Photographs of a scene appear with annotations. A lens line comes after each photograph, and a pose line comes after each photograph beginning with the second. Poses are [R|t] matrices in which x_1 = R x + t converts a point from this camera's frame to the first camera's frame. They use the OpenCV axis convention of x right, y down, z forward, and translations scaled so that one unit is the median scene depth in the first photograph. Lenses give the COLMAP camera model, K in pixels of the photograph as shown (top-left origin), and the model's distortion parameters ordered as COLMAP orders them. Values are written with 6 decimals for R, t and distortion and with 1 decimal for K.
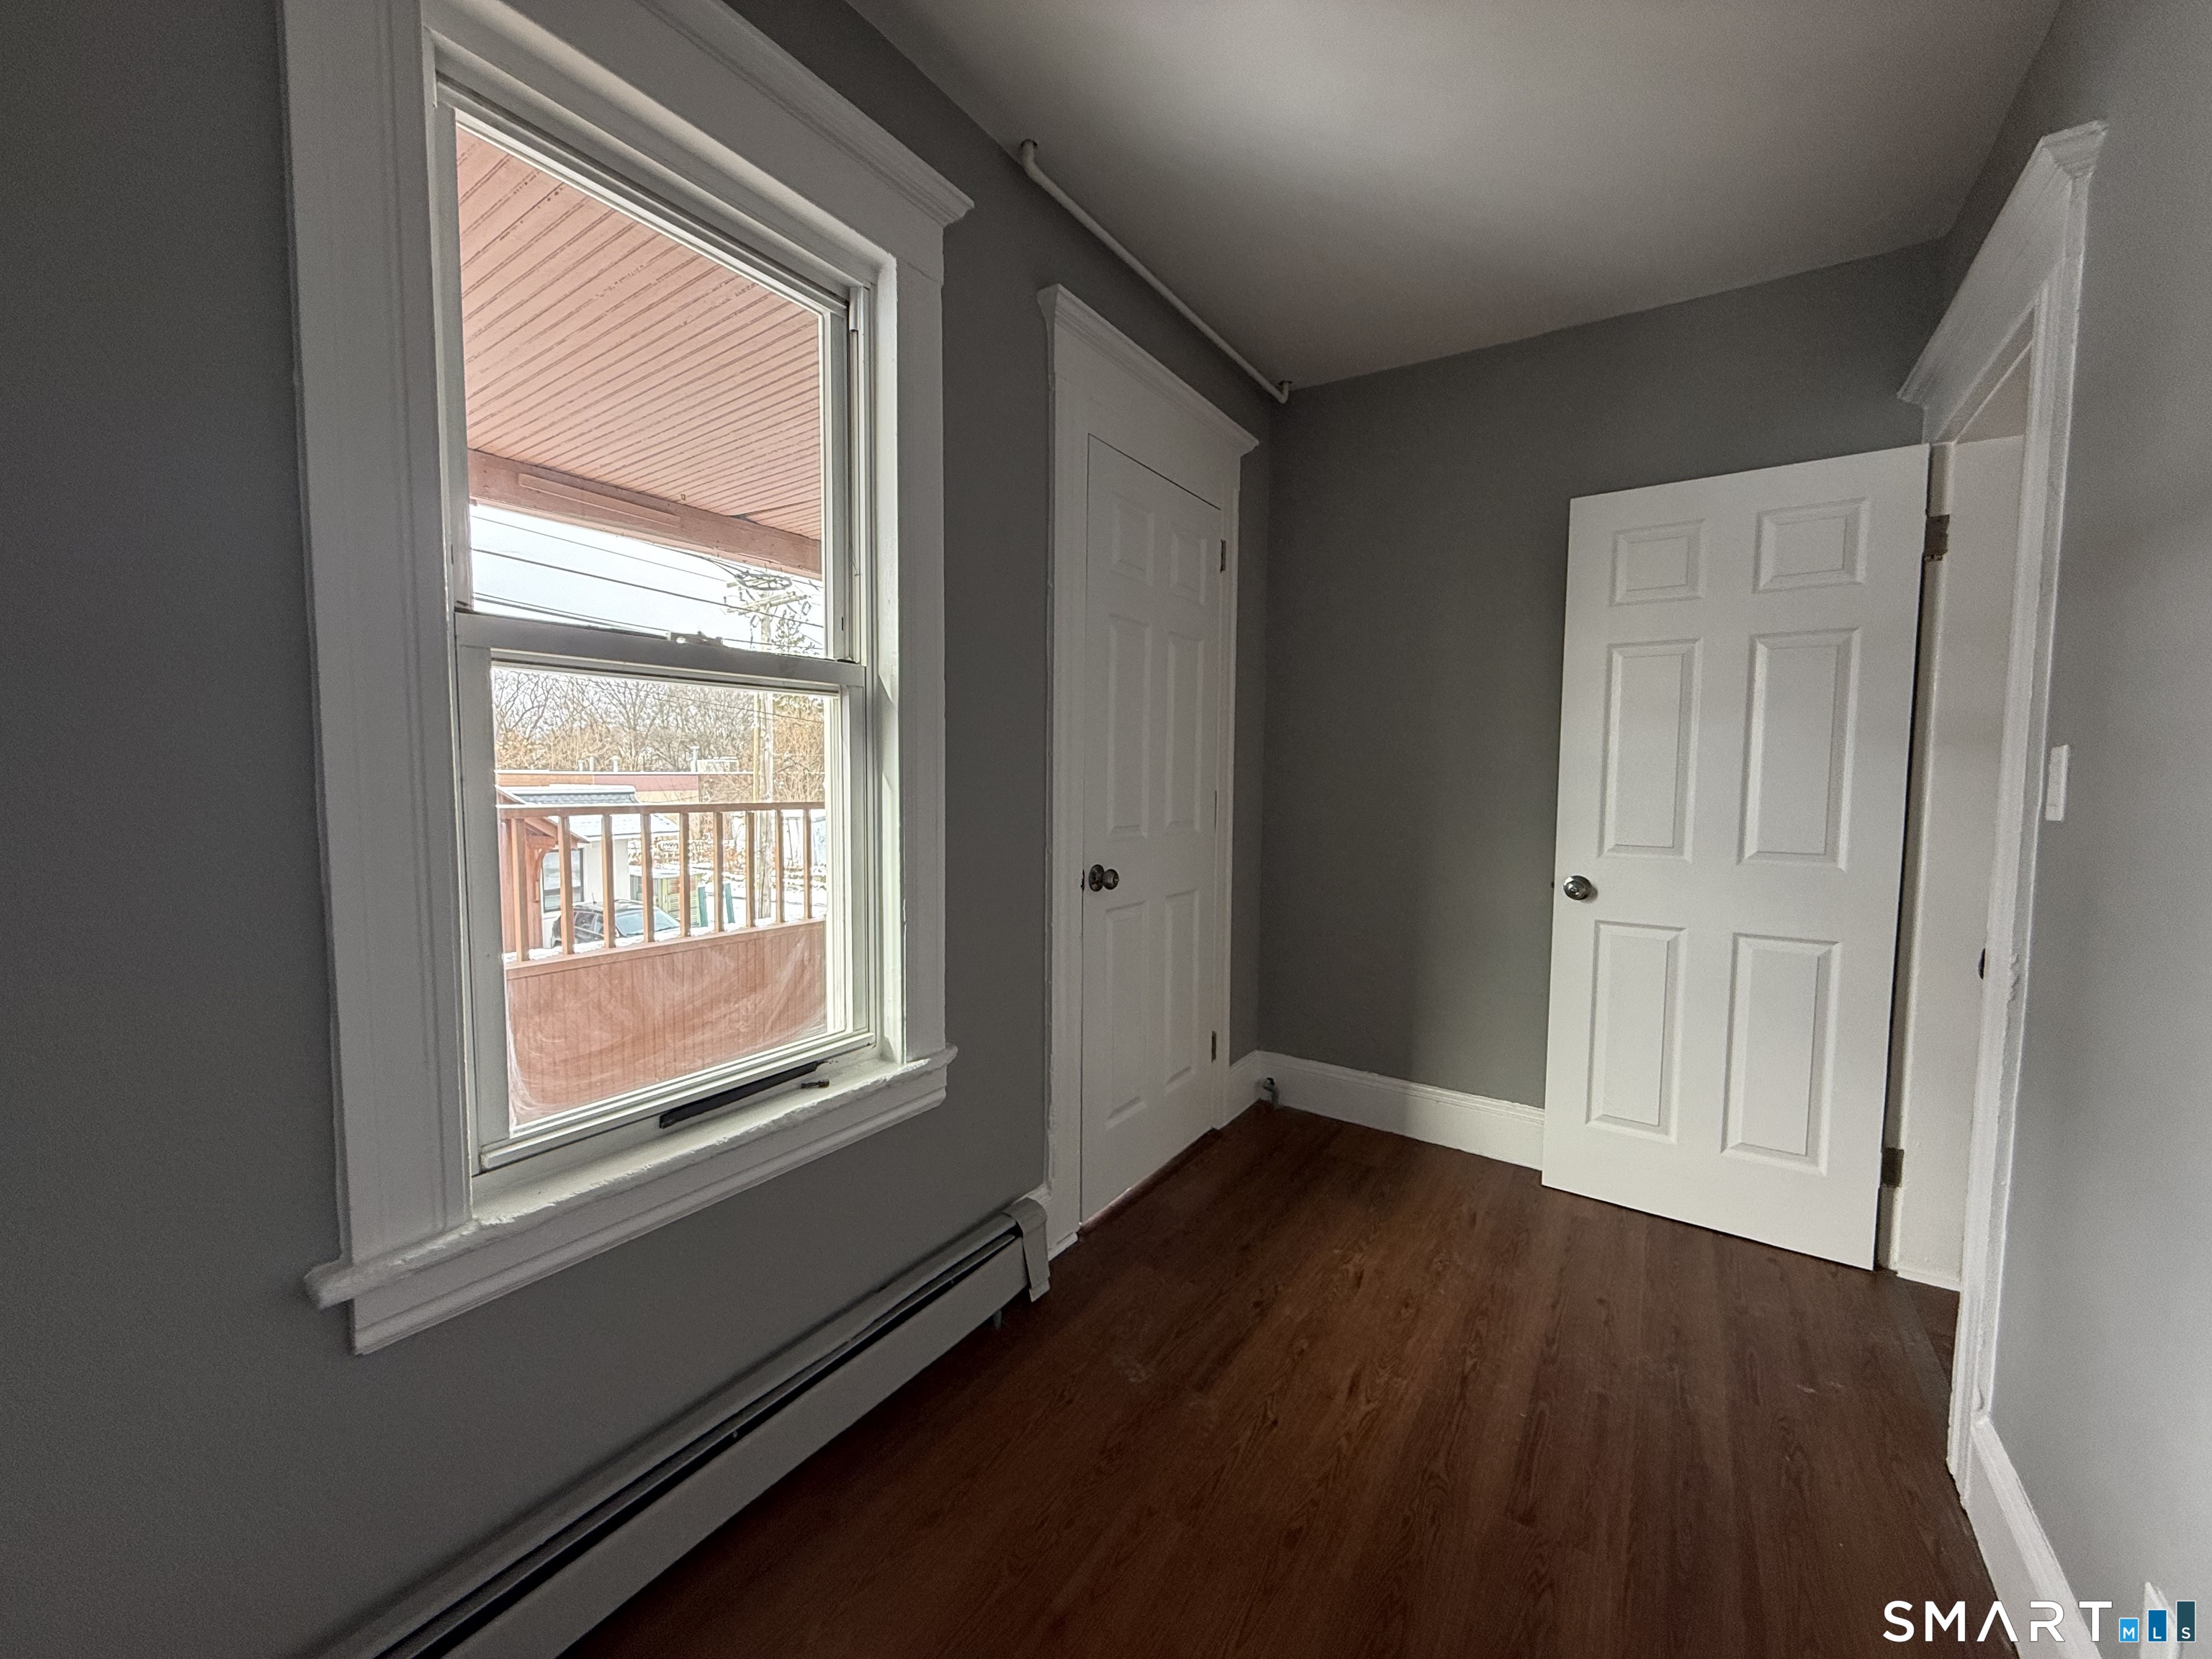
lens RADIAL K [[878.2, 0, 1099.0], [0, 878.2, 830.5], [0, 0, 1]] dist [0.001773, -0.000445]
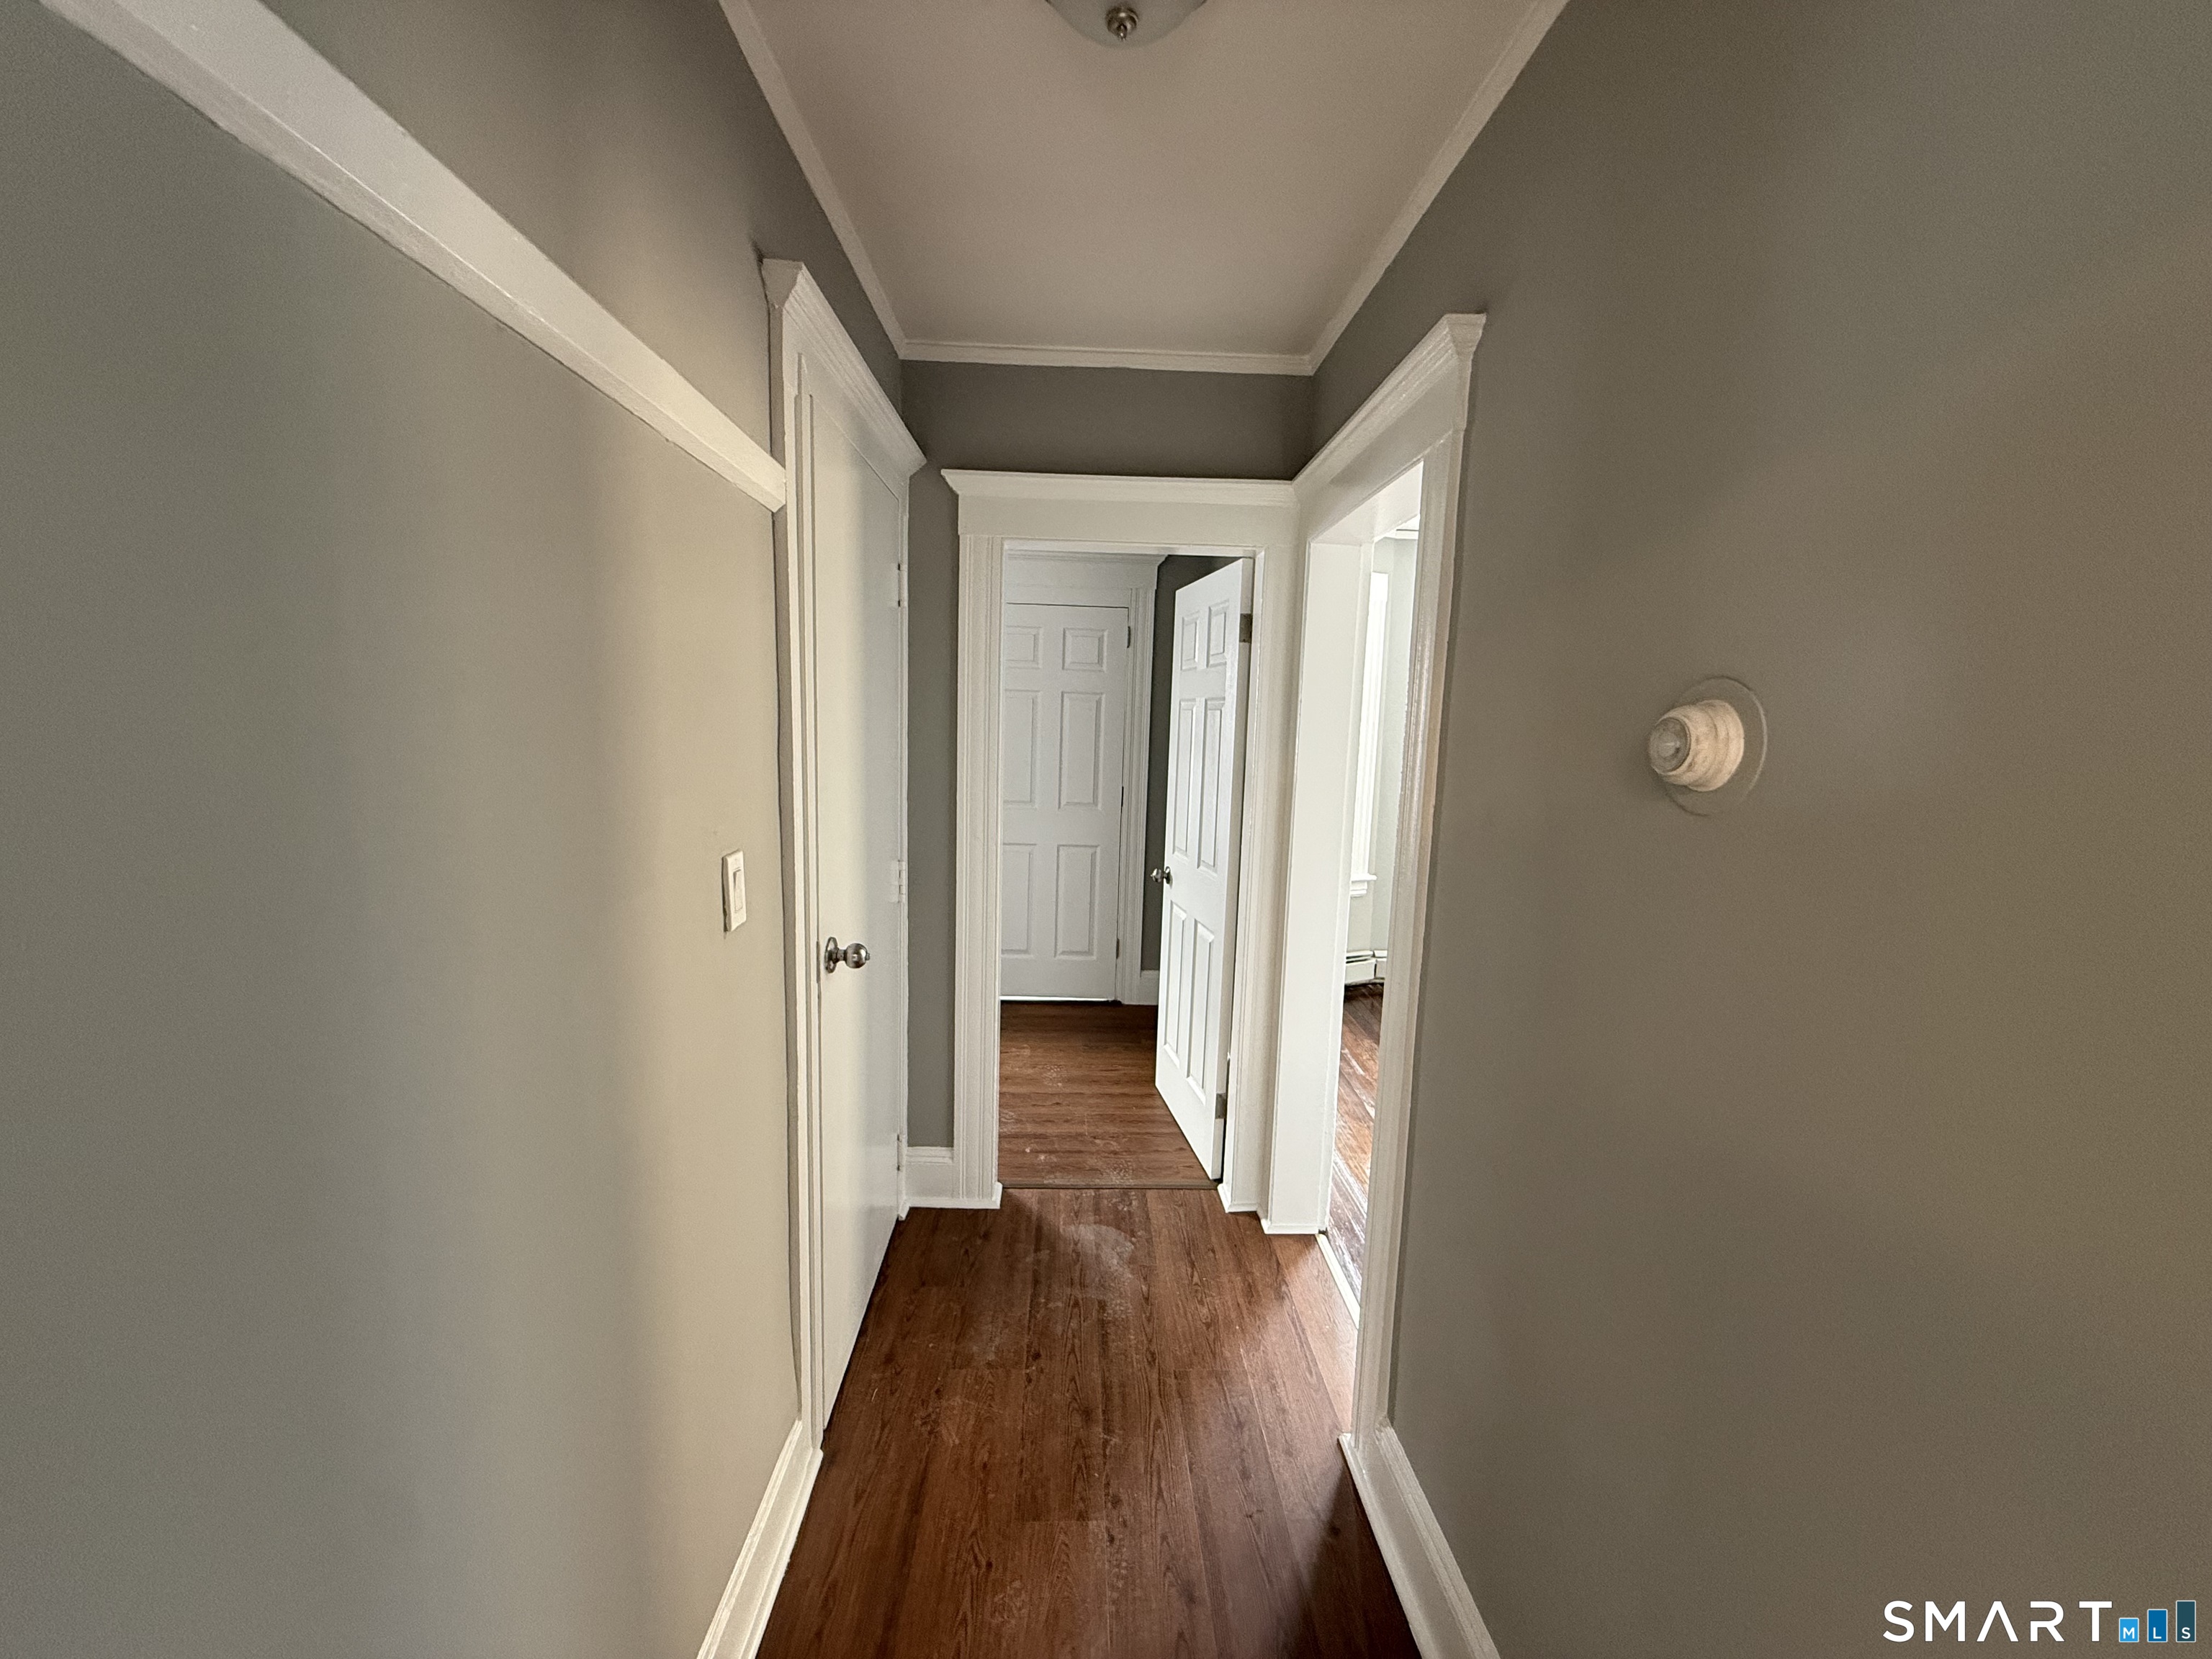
lens RADIAL K [[878.2, 0, 1099.0], [0, 878.2, 830.5], [0, 0, 1]] dist [0.001773, -0.000445]
pose [[0.567910, 0.119745, -0.814334, 2.461776], [-0.081137, 0.992687, 0.089386, -0.183492], [0.819082, 0.015309, 0.573472, 0.117965]]
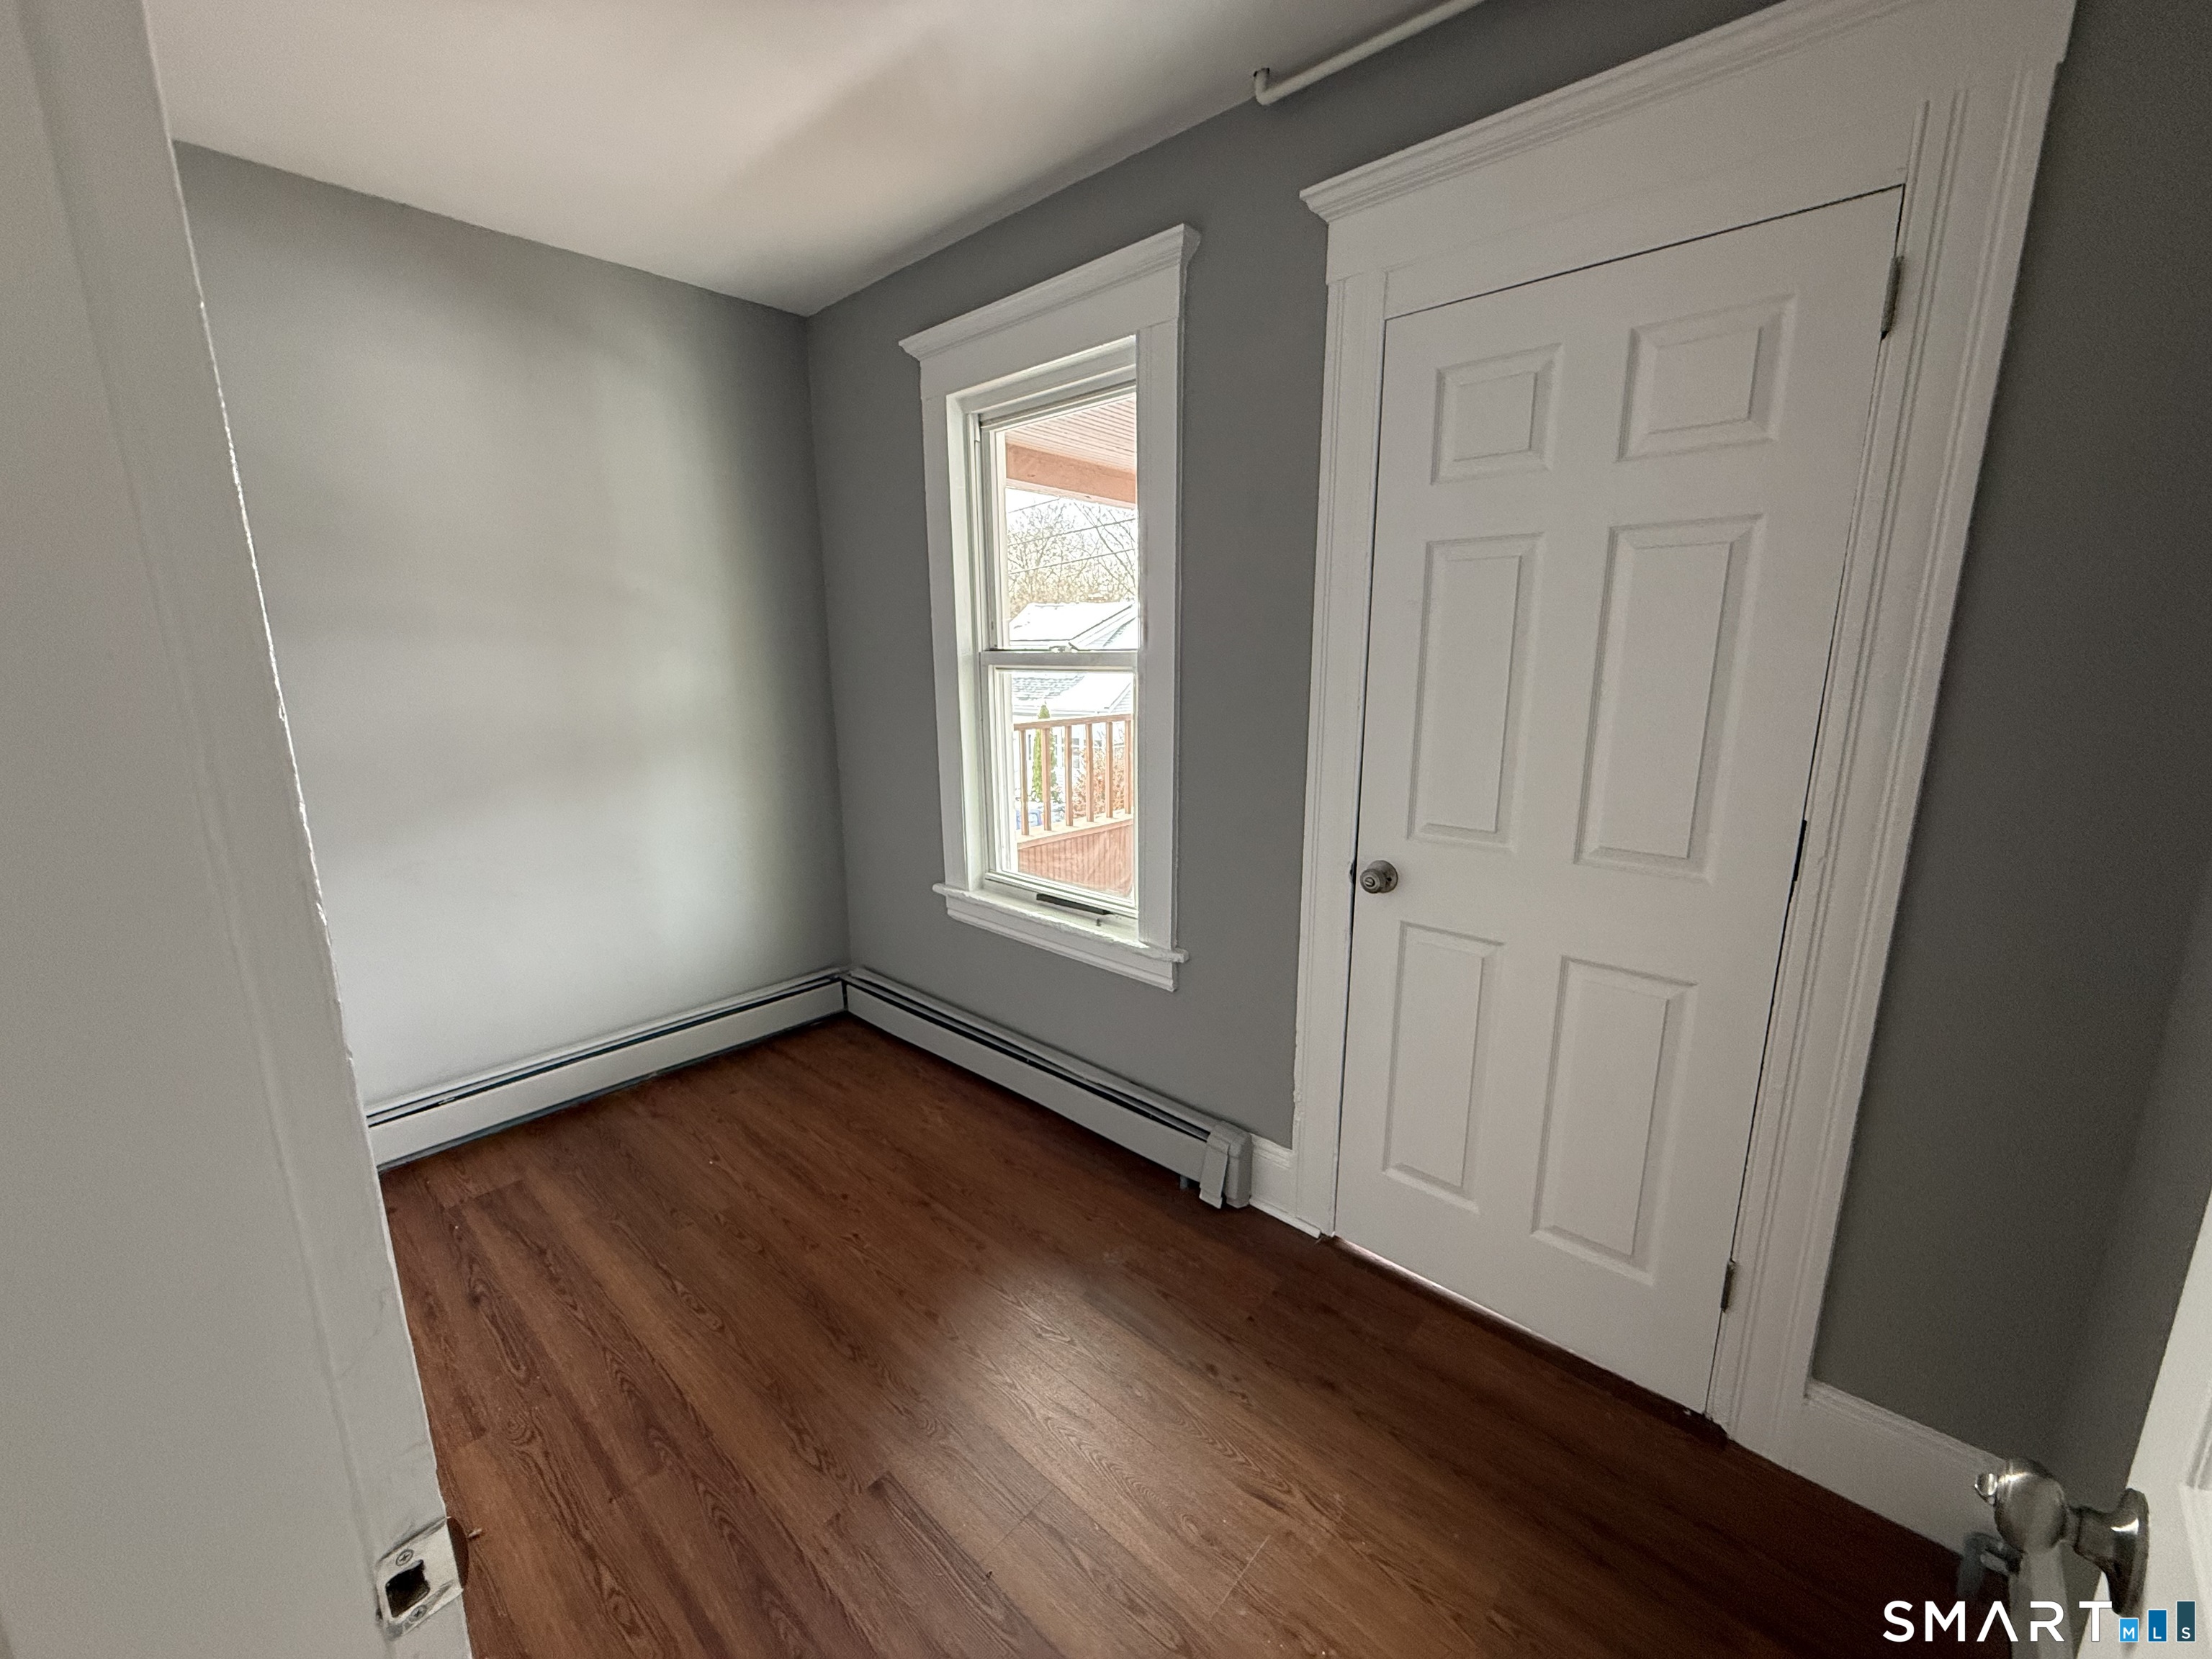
lens RADIAL K [[878.2, 0, 1099.0], [0, 878.2, 830.5], [0, 0, 1]] dist [0.001773, -0.000445]
pose [[-0.161573, 0.197058, -0.966986, 1.181796], [-0.060845, 0.976007, 0.209063, -0.206752], [0.984983, 0.092616, -0.145706, 1.211076]]
